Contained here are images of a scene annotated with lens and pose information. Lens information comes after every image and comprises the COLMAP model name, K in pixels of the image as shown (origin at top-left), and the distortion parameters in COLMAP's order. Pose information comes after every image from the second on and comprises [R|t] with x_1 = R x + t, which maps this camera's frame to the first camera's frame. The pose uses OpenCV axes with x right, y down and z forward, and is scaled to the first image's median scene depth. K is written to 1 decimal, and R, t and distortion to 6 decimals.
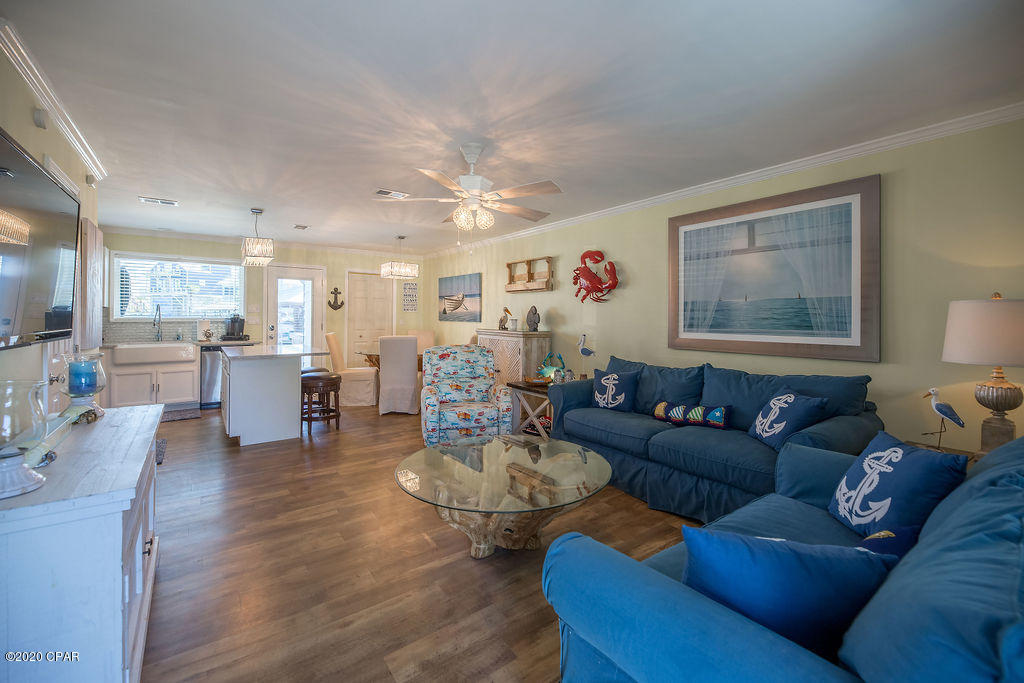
lens RADIAL K [[422.7, 0, 506.8], [0, 422.7, 317.0], [0, 0, 1]] dist [-0.002052, -0.000551]
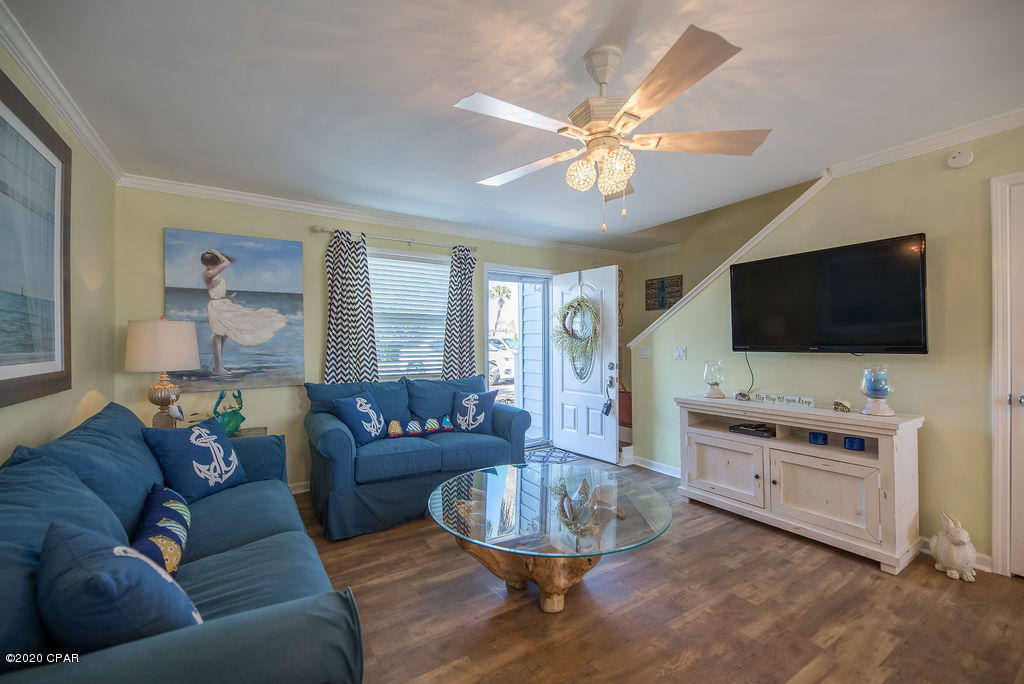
lens RADIAL K [[419.8, 0, 512.9], [0, 419.8, 340.8], [0, 0, 1]] dist [-0.002429, -0.000294]
pose [[-0.998095, -0.002941, 0.061624, 0.007635], [-0.003430, 0.999964, -0.007825, 0.014576], [-0.061599, -0.008022, -0.998069, 1.229069]]
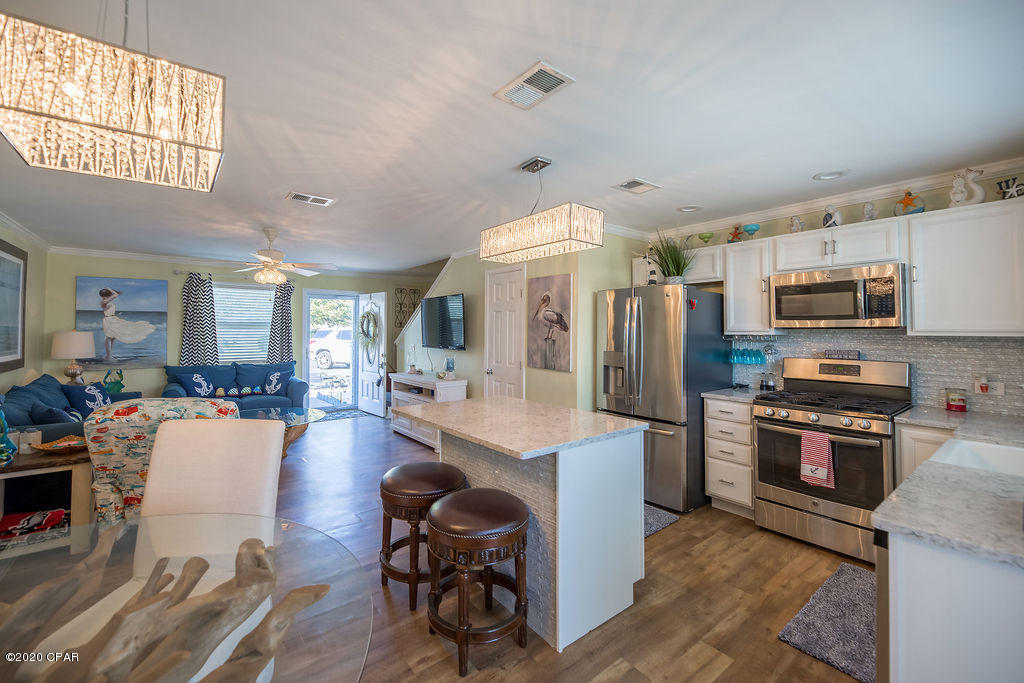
lens RADIAL K [[424.7, 0, 506.9], [0, 424.7, 317.0], [0, 0, 1]] dist [0.000505, -0.002819]
pose [[-0.999503, -0.009822, -0.029961, -0.671719], [-0.008845, 0.999430, -0.032585, -0.036554], [0.030264, -0.032304, -0.999020, 1.924462]]
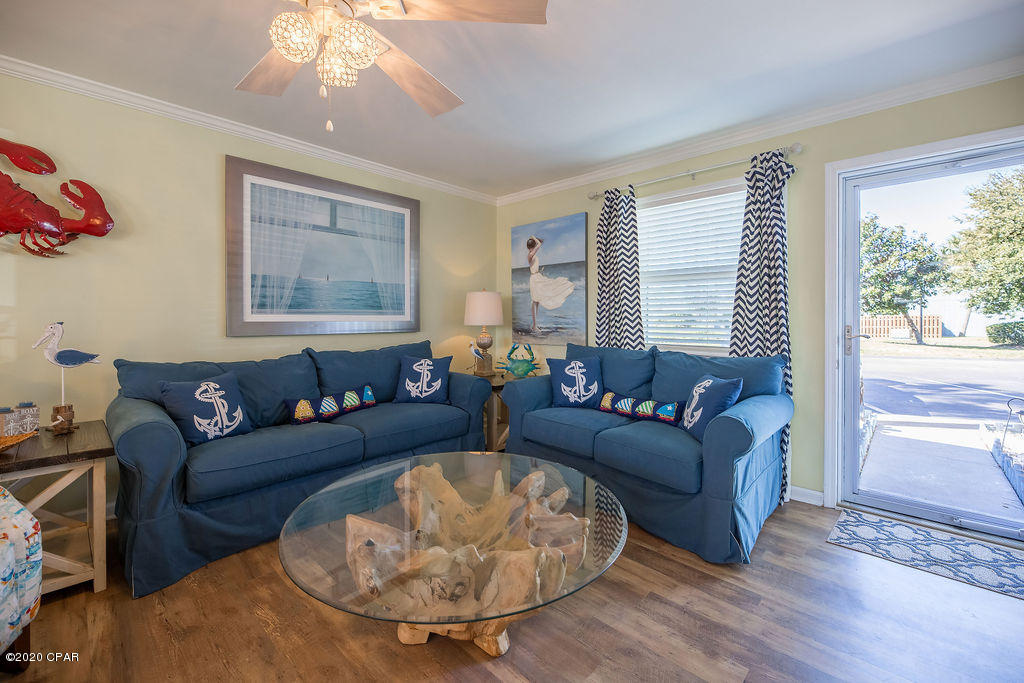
lens RADIAL K [[425.8, 0, 513.7], [0, 425.8, 320.0], [0, 0, 1]] dist [0.000839, -0.003398]
pose [[-0.181275, -0.011893, 0.983361, -0.431369], [-0.007230, 0.999916, 0.010760, 0.035412], [-0.983406, -0.005159, -0.181345, 0.673253]]
